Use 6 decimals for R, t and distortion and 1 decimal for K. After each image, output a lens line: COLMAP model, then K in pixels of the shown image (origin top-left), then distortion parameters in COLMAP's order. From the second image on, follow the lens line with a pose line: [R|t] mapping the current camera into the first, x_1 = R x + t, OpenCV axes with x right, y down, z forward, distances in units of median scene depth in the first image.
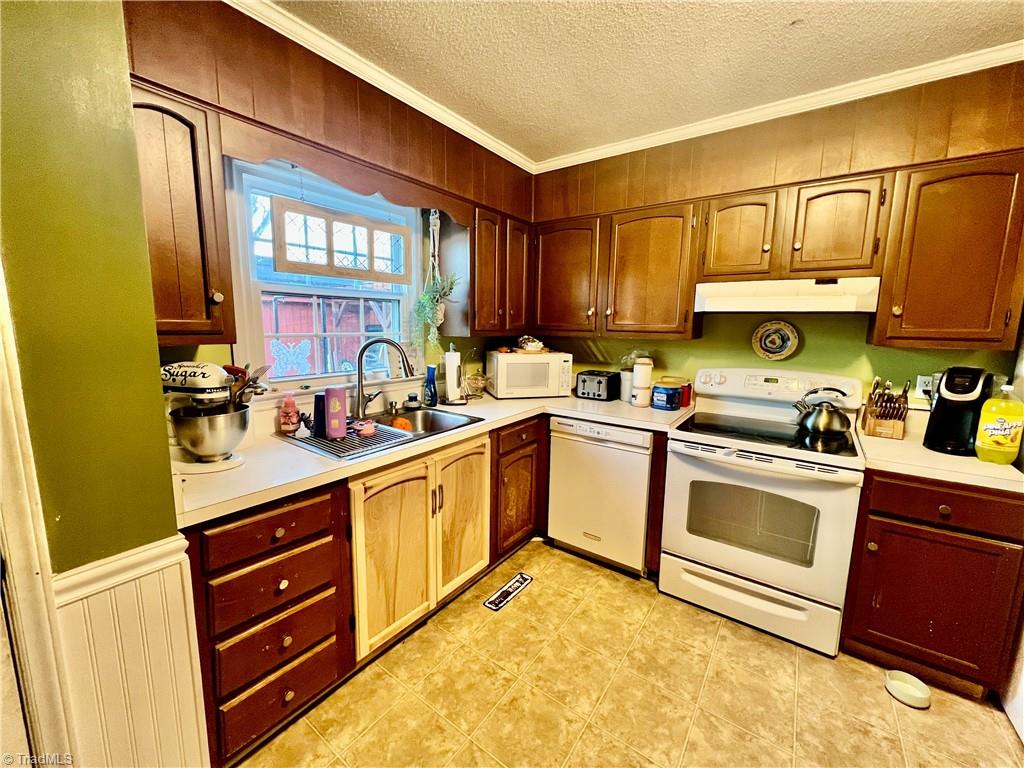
lens RADIAL K [[410.3, 0, 509.9], [0, 410.3, 384.2], [0, 0, 1]] dist [-0.000568, 0.000128]
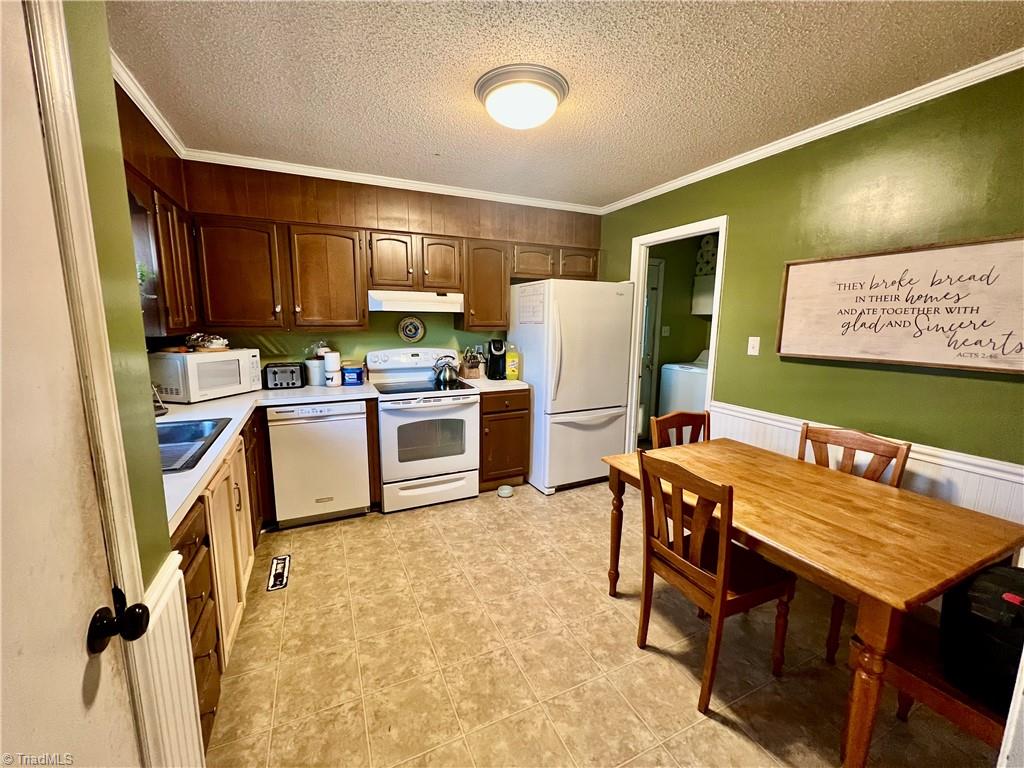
lens RADIAL K [[410.3, 0, 504.4], [0, 410.3, 385.5], [0, 0, 1]] dist [-0.000568, 0.000128]
pose [[0.492277, -0.146351, 0.858047, -0.596125], [0.130851, 0.987005, 0.093274, 0.003690], [-0.860547, 0.066359, 0.505030, -0.078424]]
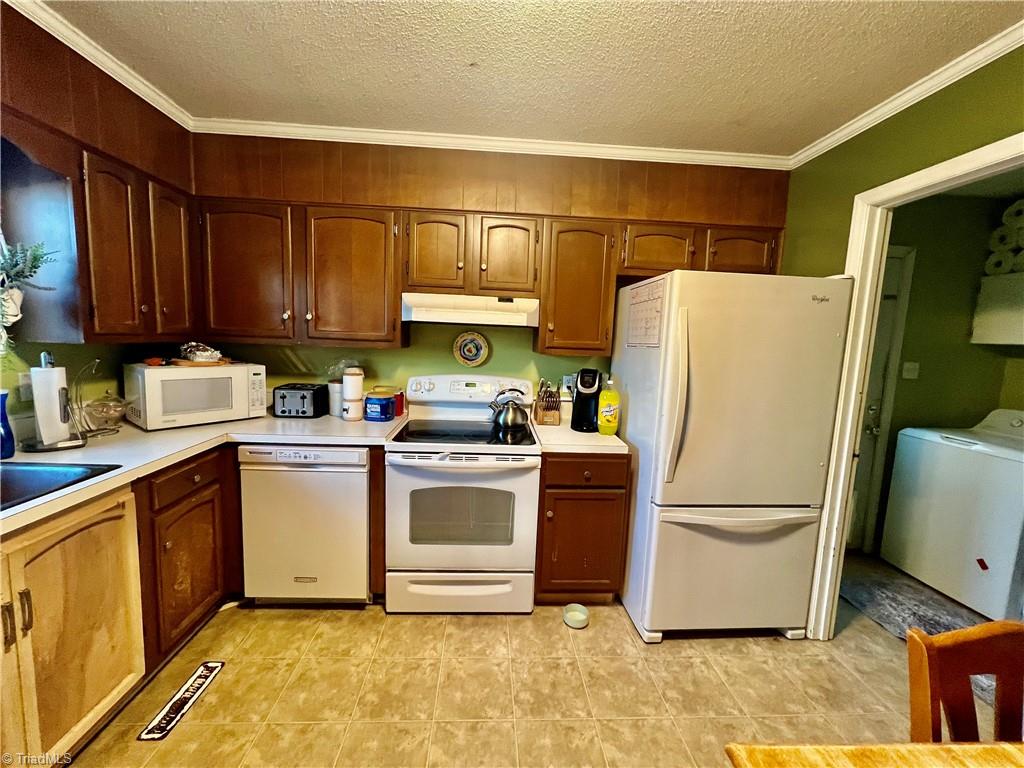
lens RADIAL K [[410.0, 0, 509.8], [0, 410.0, 384.0], [0, 0, 1]] dist [-0.002366, 0.000504]
pose [[0.775504, -0.053371, 0.629082, 0.018754], [0.064534, 0.997902, 0.005106, -0.011100], [-0.628035, 0.036637, 0.777322, 0.070811]]
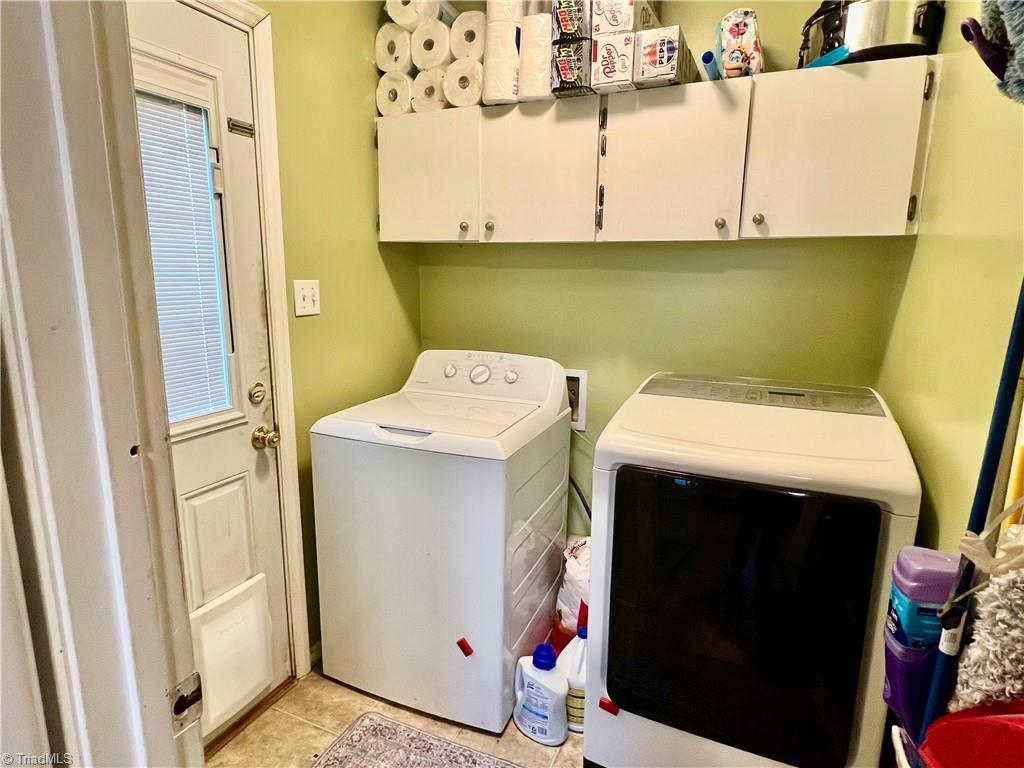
lens RADIAL K [[564.7, 0, 513.1], [0, 564.7, 381.5], [0, 0, 1]] dist [-0.001662, -0.000128]
pose [[-0.225650, -0.210705, 0.951150, 0.922075], [0.127783, 0.961494, 0.243312, -0.012772], [-0.965792, 0.176444, -0.190037, 0.163672]]
